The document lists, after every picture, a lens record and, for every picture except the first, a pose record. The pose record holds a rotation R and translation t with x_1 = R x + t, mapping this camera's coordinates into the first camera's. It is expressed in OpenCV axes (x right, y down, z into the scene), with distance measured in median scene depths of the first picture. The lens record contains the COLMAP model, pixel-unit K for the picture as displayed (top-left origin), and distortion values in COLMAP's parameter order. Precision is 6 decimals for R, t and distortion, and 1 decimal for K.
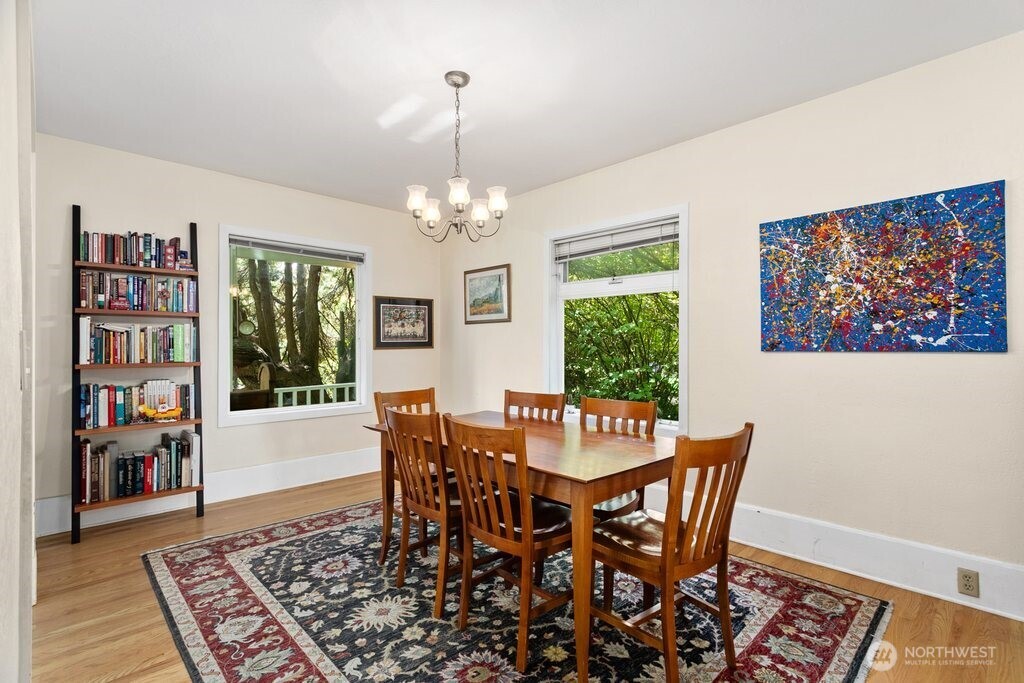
lens RADIAL K [[479.3, 0, 511.6], [0, 479.3, 342.0], [0, 0, 1]] dist [0.005904, 0.001119]
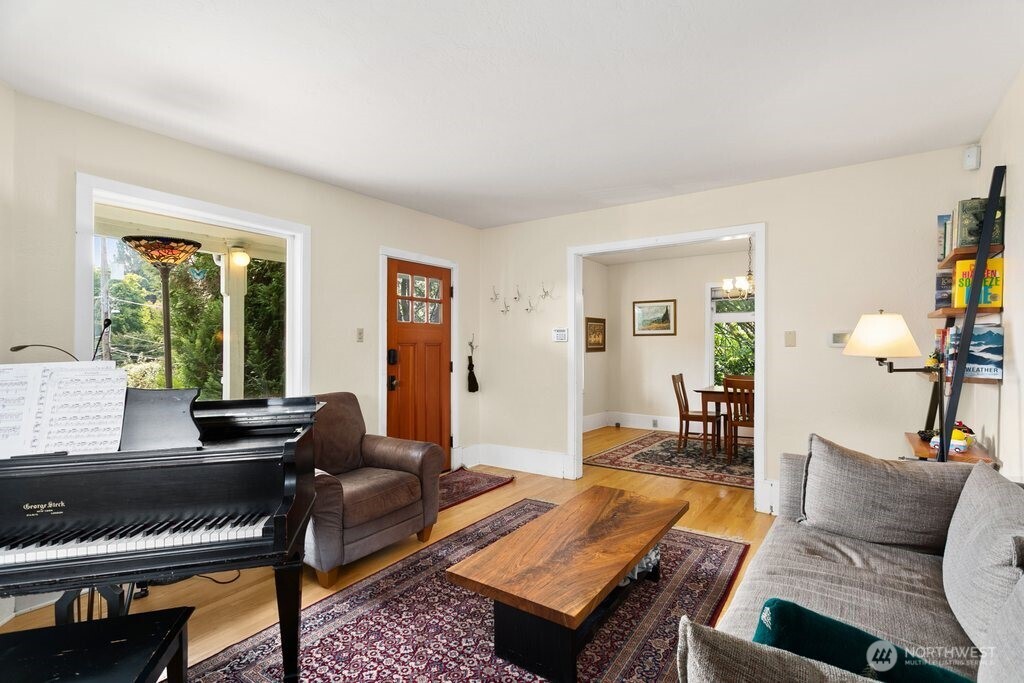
lens RADIAL K [[479.3, 0, 512.8], [0, 479.3, 344.0], [0, 0, 1]] dist [0.005904, 0.001119]
pose [[0.981087, 0.003435, 0.193536, -1.702624], [-0.003061, 0.999993, -0.002230, -0.014481], [-0.193542, 0.001596, 0.981091, -0.971170]]
